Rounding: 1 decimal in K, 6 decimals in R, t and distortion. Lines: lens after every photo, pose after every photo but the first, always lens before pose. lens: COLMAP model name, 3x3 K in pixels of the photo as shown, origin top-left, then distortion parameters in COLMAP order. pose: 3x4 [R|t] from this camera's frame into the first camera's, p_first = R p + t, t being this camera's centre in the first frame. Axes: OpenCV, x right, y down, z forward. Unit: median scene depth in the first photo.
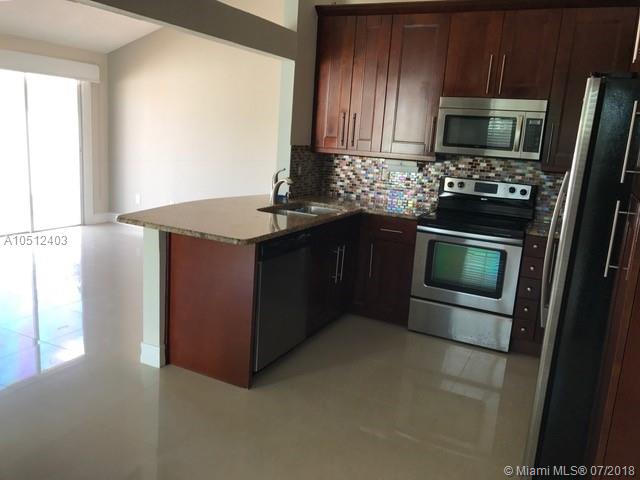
lens RADIAL K [[519.7, 0, 322.3], [0, 519.7, 237.0], [0, 0, 1]] dist [0.045241, -0.081763]
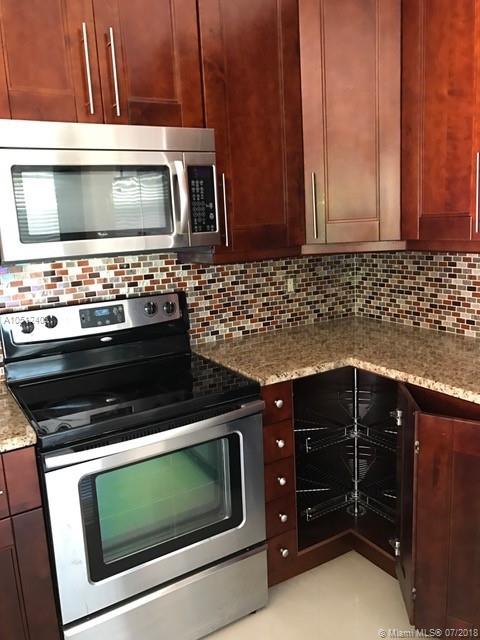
lens RADIAL K [[519.7, 0, 240.0], [0, 519.7, 320.0], [0, 0, 1]] dist [0.045241, -0.081763]
pose [[0.522003, -0.248088, 0.816067, -0.022497], [0.252317, 0.958859, 0.130102, -0.119694], [-0.814770, 0.137994, 0.563123, 0.605702]]
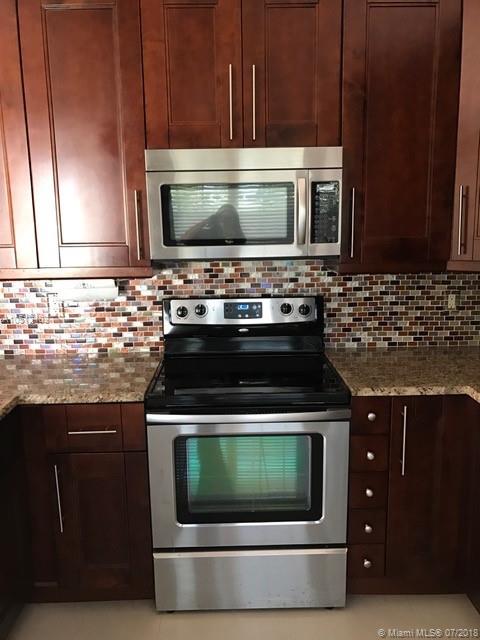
lens RADIAL K [[519.7, 0, 240.0], [0, 519.7, 320.0], [0, 0, 1]] dist [0.045241, -0.081763]
pose [[0.884797, -0.160320, 0.437529, 0.056833], [0.165294, 0.985875, 0.026979, -0.097825], [-0.435675, 0.048449, 0.898799, 0.477933]]
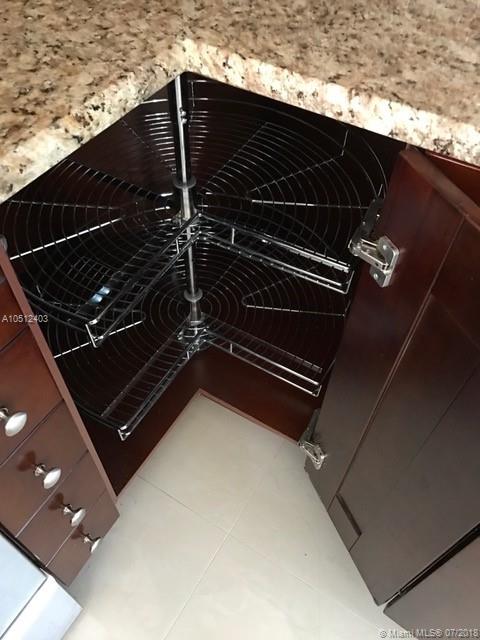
lens RADIAL K [[519.7, 0, 240.0], [0, 519.7, 320.0], [0, 0, 1]] dist [0.045241, -0.081763]
pose [[0.080462, -0.820806, 0.565511, 0.291995], [0.198925, 0.569161, 0.797800, -0.057393], [-0.976706, 0.048302, 0.209074, 0.764225]]
